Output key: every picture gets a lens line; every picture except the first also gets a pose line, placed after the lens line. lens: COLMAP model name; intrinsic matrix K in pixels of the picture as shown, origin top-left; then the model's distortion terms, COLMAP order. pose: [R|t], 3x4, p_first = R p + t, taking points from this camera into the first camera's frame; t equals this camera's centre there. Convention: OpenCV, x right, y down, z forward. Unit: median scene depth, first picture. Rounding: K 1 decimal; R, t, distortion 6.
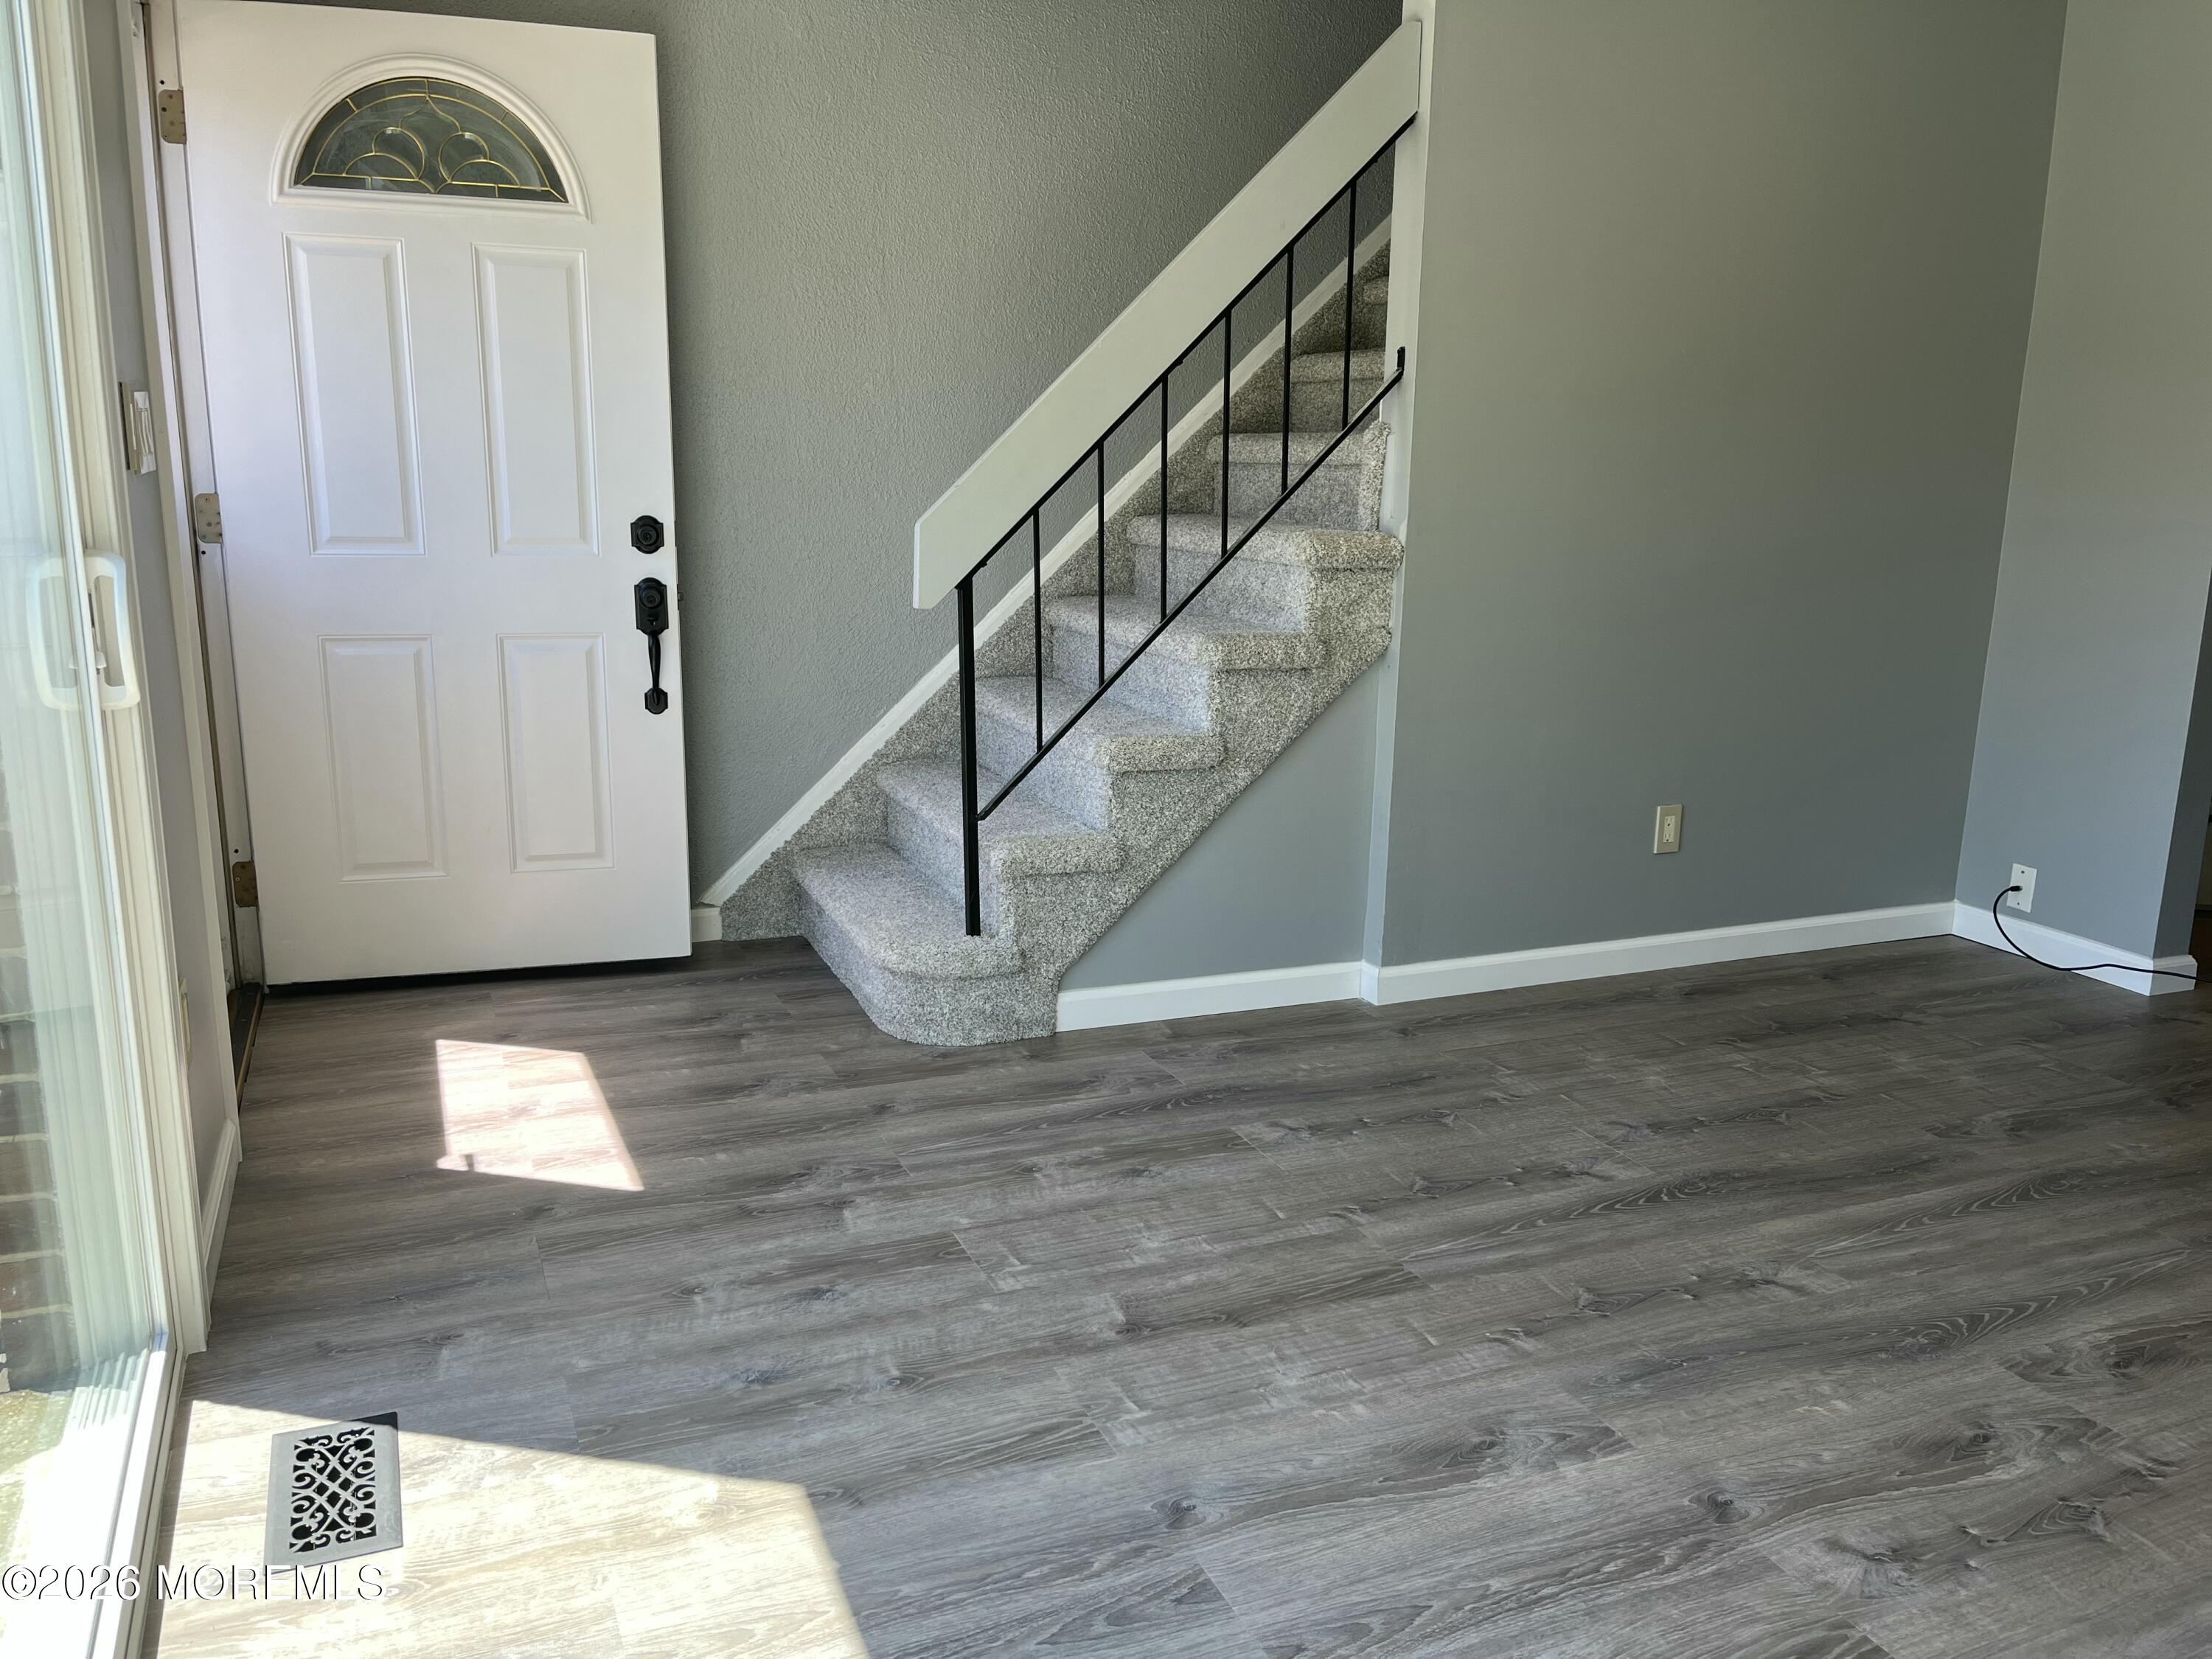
lens RADIAL K [[1673.2, 0, 1112.5], [0, 1673.2, 827.4], [0, 0, 1]] dist [0.031007, -0.031569]
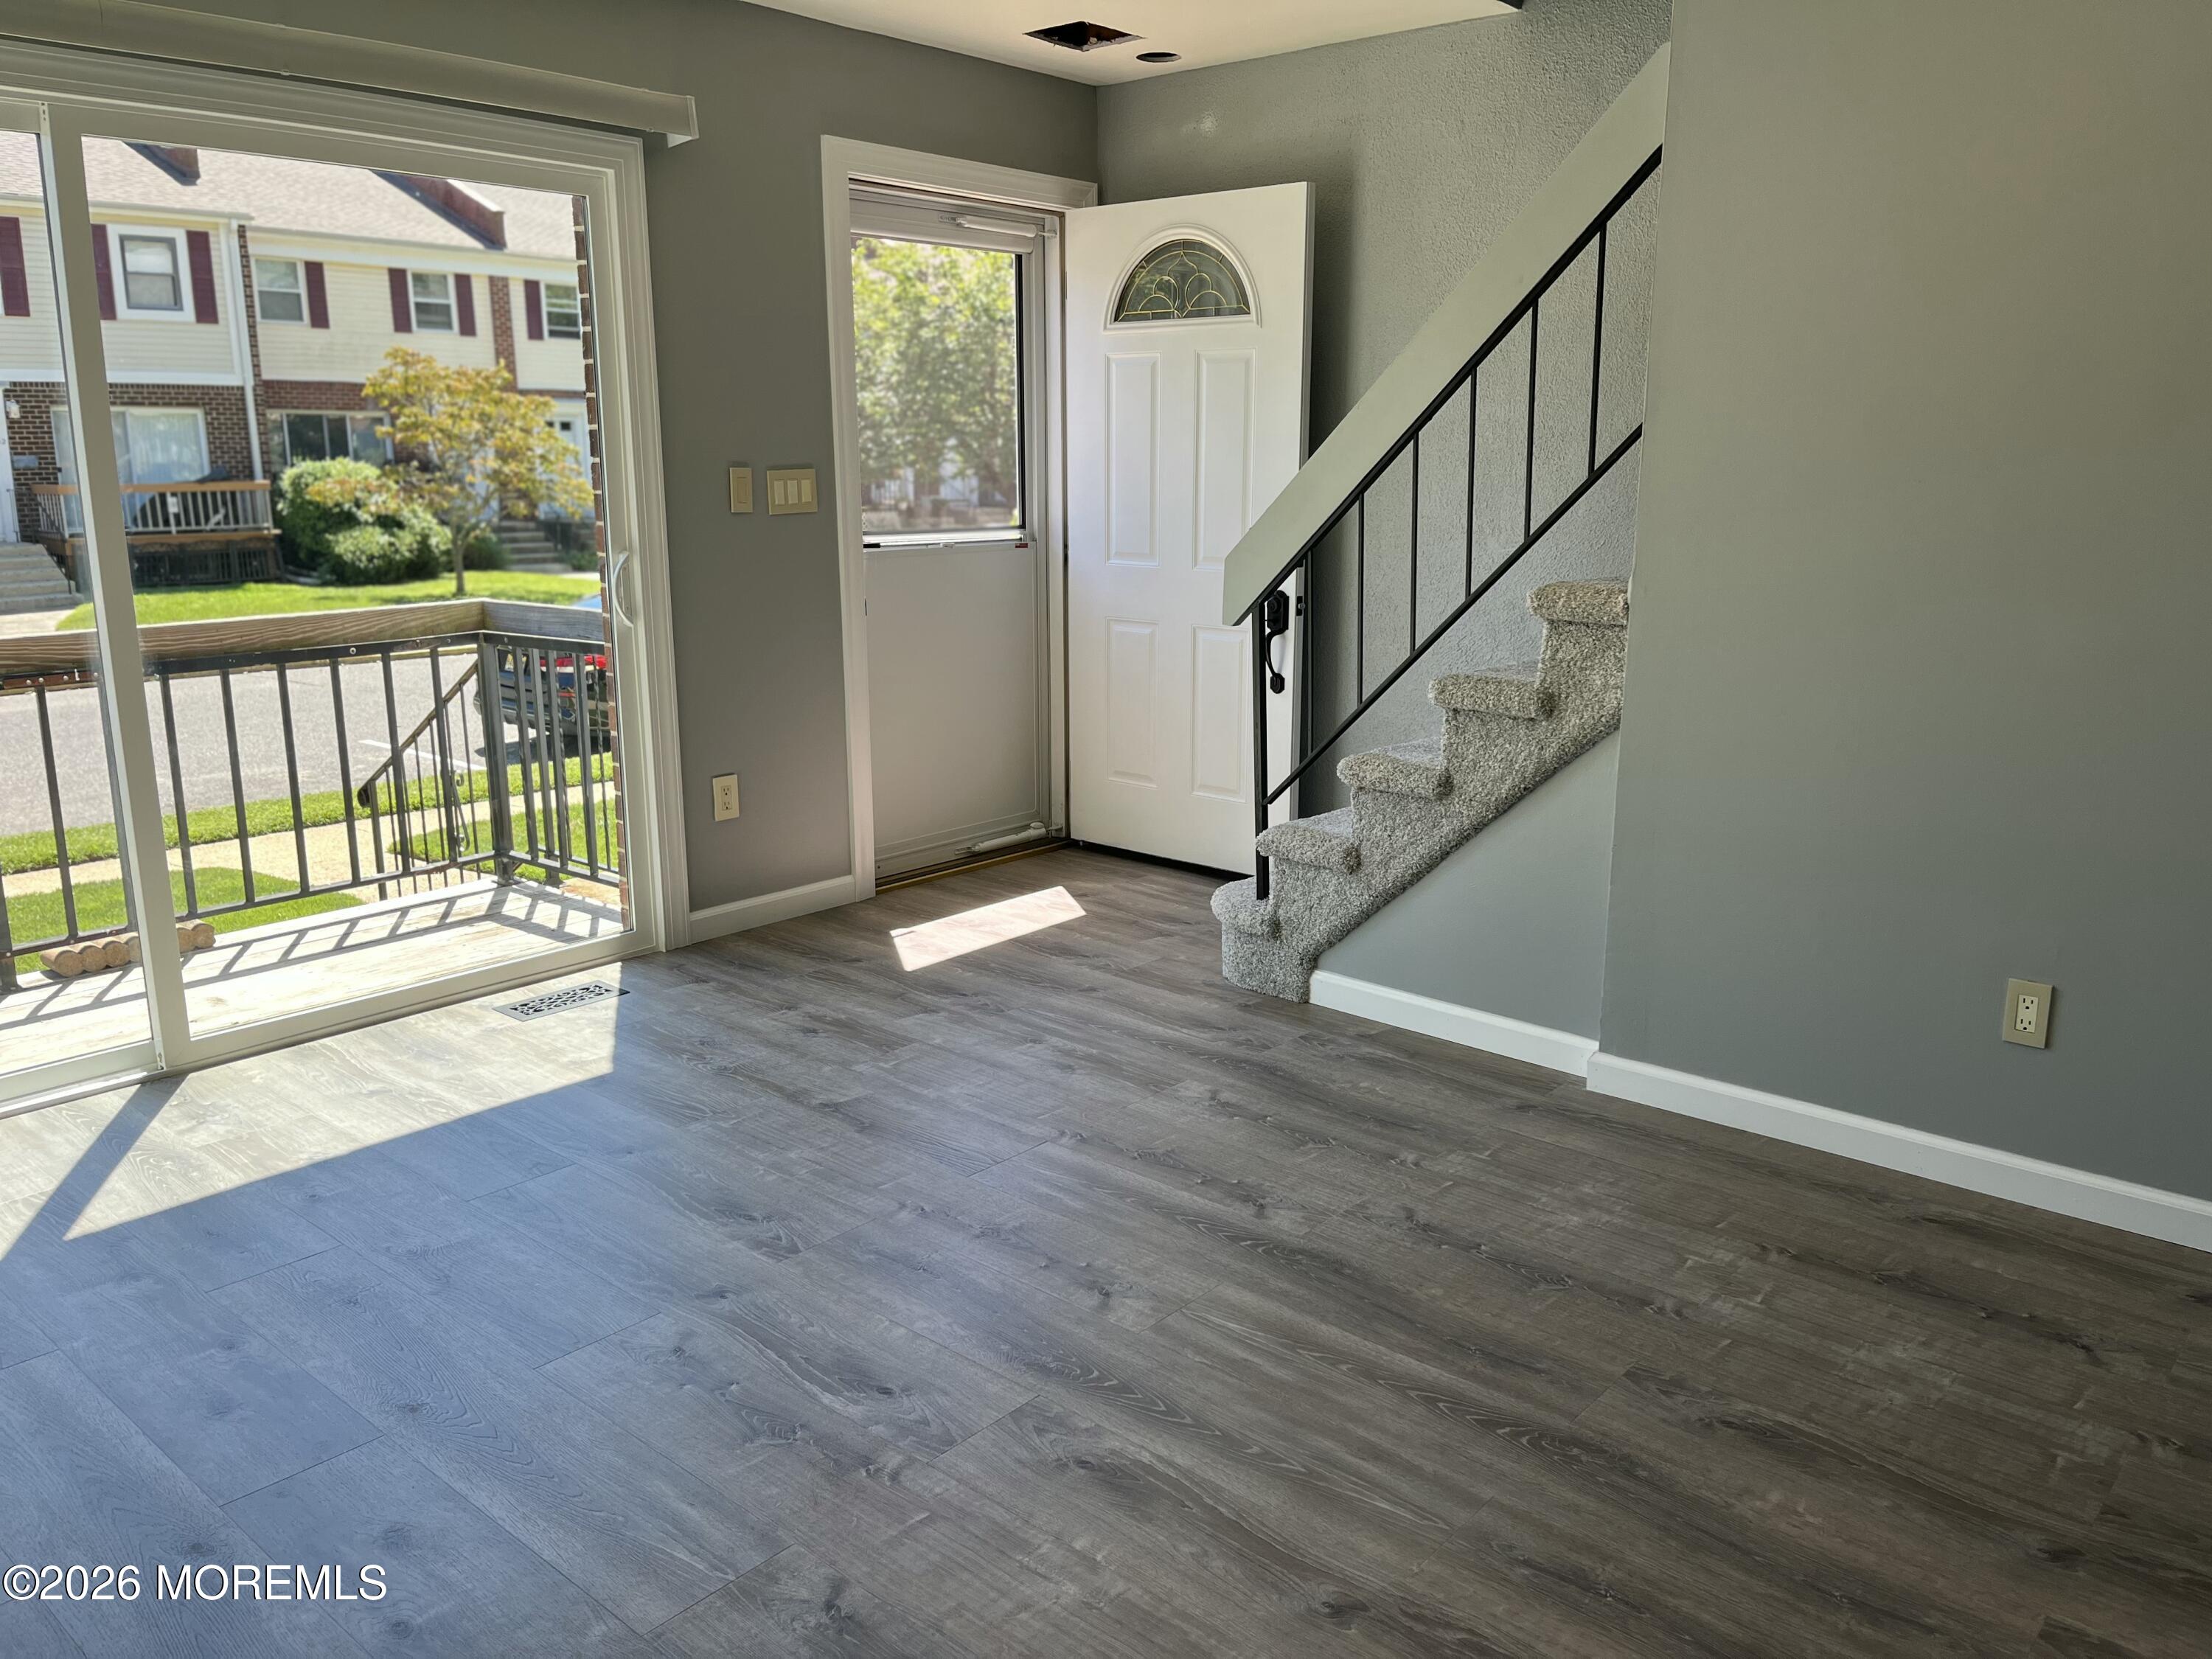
lens RADIAL K [[1673.2, 0, 1102.9], [0, 1673.2, 758.6], [0, 0, 1]] dist [0.031007, -0.031569]
pose [[0.443574, 0.149208, -0.883730, 1.072997], [-0.190829, 0.979157, 0.069536, -0.112526], [0.875686, 0.137797, 0.462802, 0.389723]]
